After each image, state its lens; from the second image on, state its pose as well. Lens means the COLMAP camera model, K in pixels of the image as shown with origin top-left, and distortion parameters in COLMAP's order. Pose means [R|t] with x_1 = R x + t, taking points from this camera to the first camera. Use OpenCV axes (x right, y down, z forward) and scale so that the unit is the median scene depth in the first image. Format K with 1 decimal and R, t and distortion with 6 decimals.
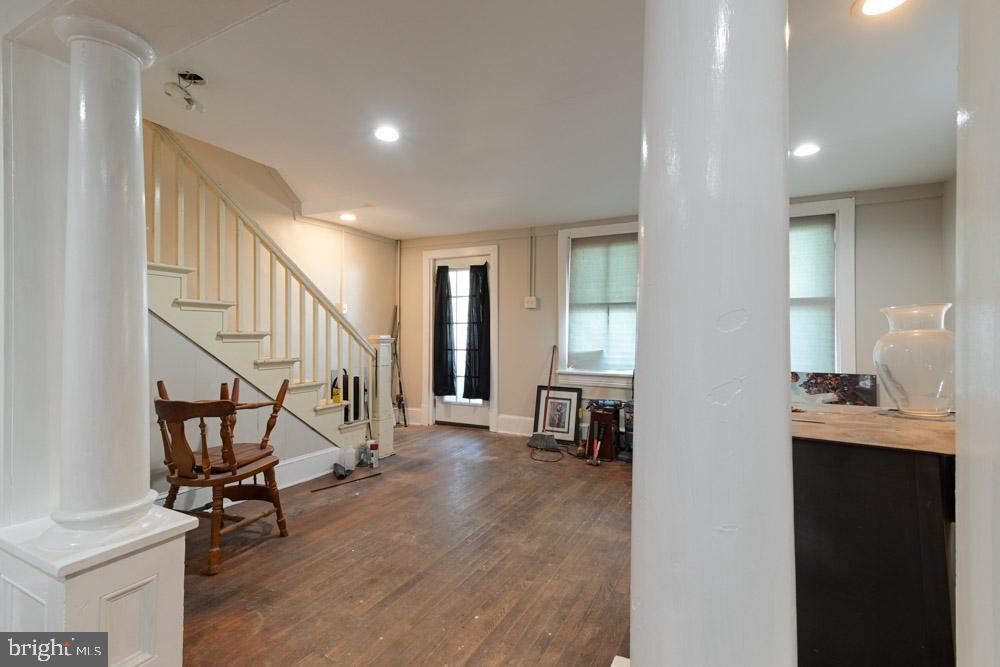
lens RADIAL K [[453.3, 0, 500.4], [0, 453.3, 331.4], [0, 0, 1]] dist [0.013523, -0.001034]
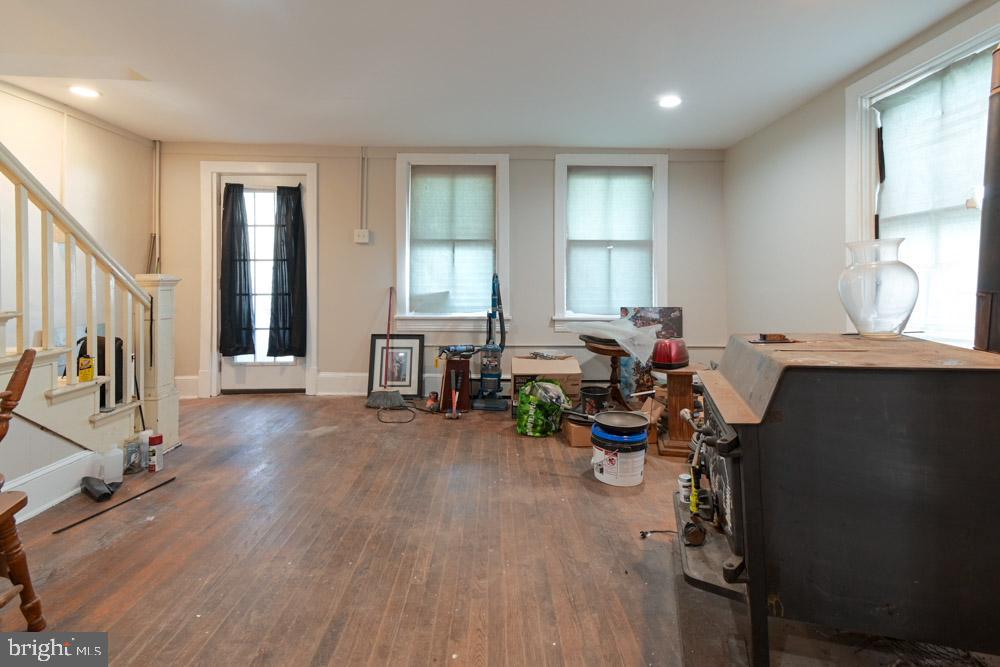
lens RADIAL K [[472.6, 0, 497.9], [0, 472.6, 276.4], [0, 0, 1]] dist [0.015010, -0.000764]
pose [[0.882422, -0.003159, 0.470448, -0.129241], [0.000838, 0.999986, 0.005143, 0.006890], [-0.470458, -0.004144, 0.882413, 0.111660]]
